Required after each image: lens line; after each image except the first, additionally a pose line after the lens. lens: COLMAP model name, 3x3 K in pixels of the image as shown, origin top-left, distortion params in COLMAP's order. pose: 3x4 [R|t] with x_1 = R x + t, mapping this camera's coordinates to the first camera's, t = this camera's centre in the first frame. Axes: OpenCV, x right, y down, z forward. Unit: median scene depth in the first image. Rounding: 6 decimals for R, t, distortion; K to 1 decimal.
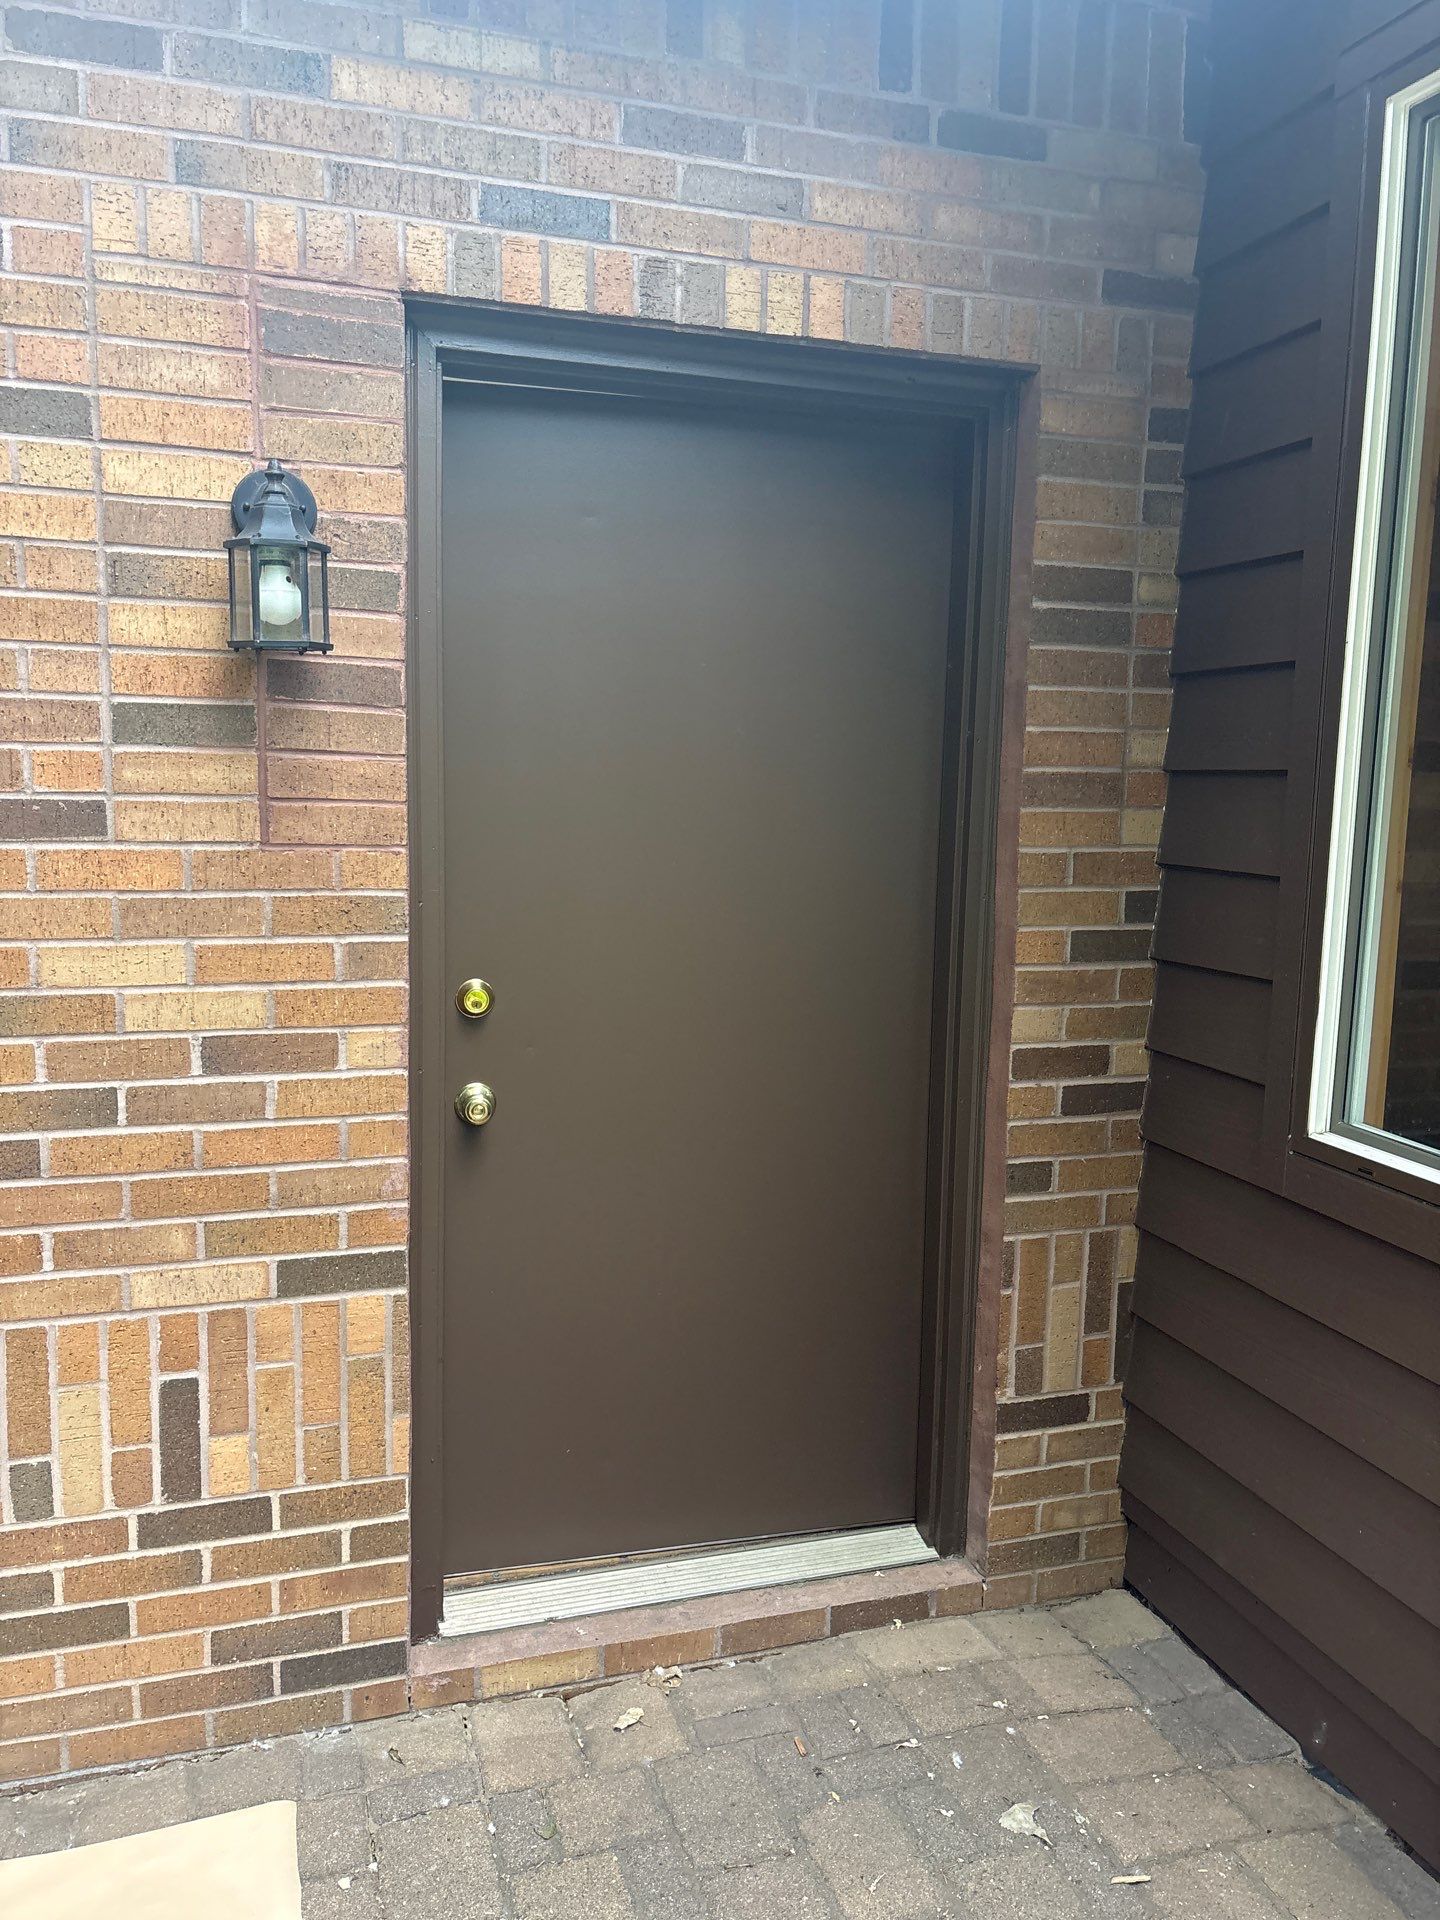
lens RADIAL K [[1457.9, 0, 755.2], [0, 1457.9, 956.4], [0, 0, 1]] dist [0.038883, -0.038452]
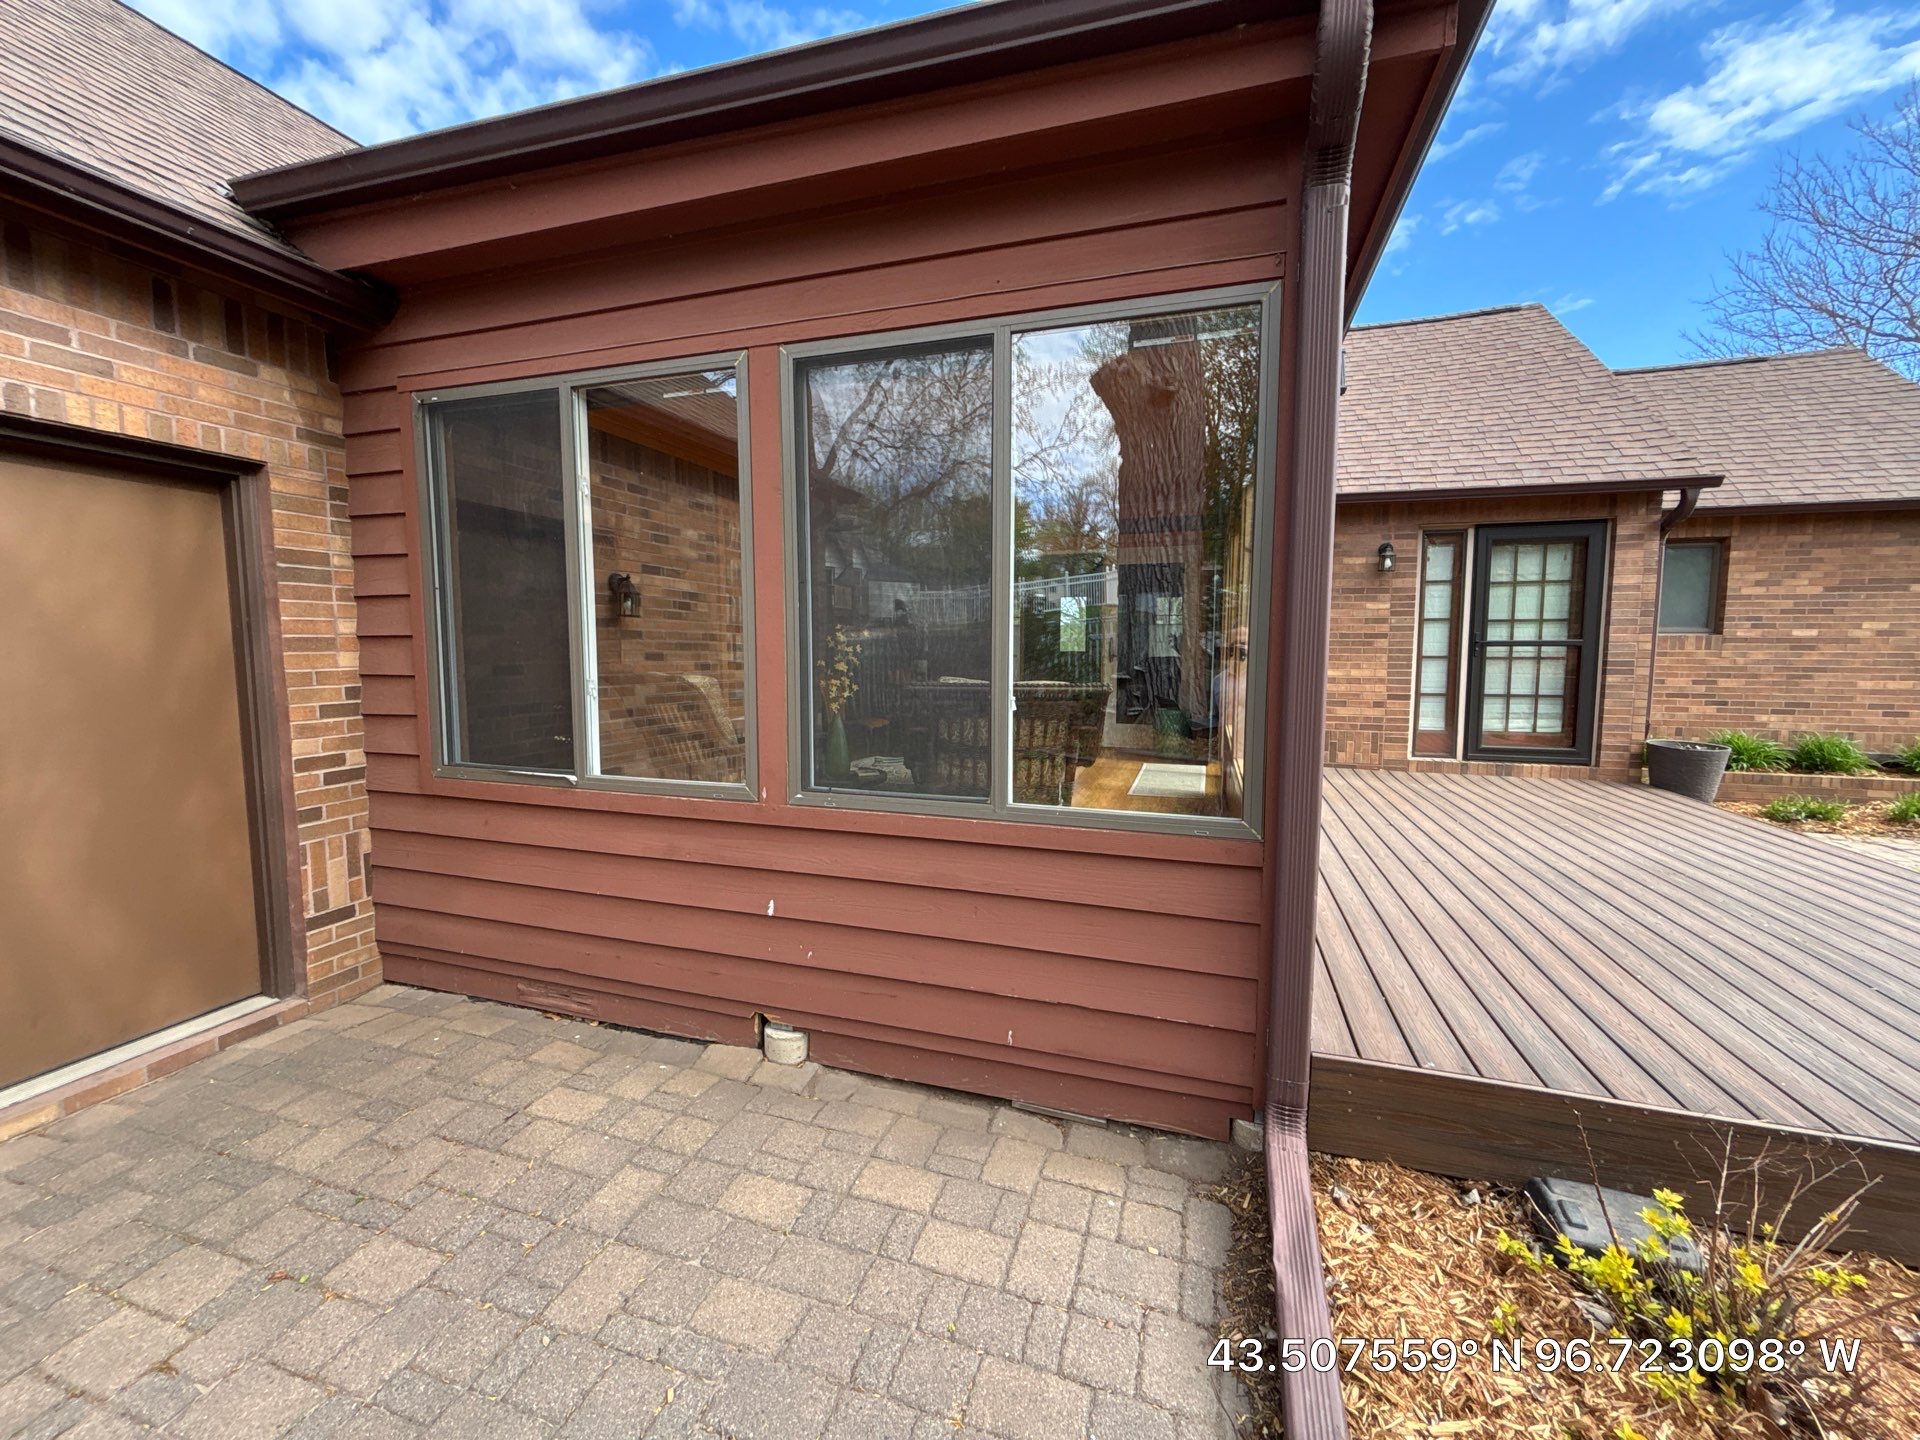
lens RADIAL K [[766.5, 0, 954.8], [0, 766.5, 714.8], [0, 0, 1]] dist [-0.000041, 0.000696]
pose [[0.585554, -0.094838, 0.805067, -0.198158], [0.114291, 0.992871, 0.033834, 0.082551], [-0.802536, 0.072200, 0.592219, -0.607227]]
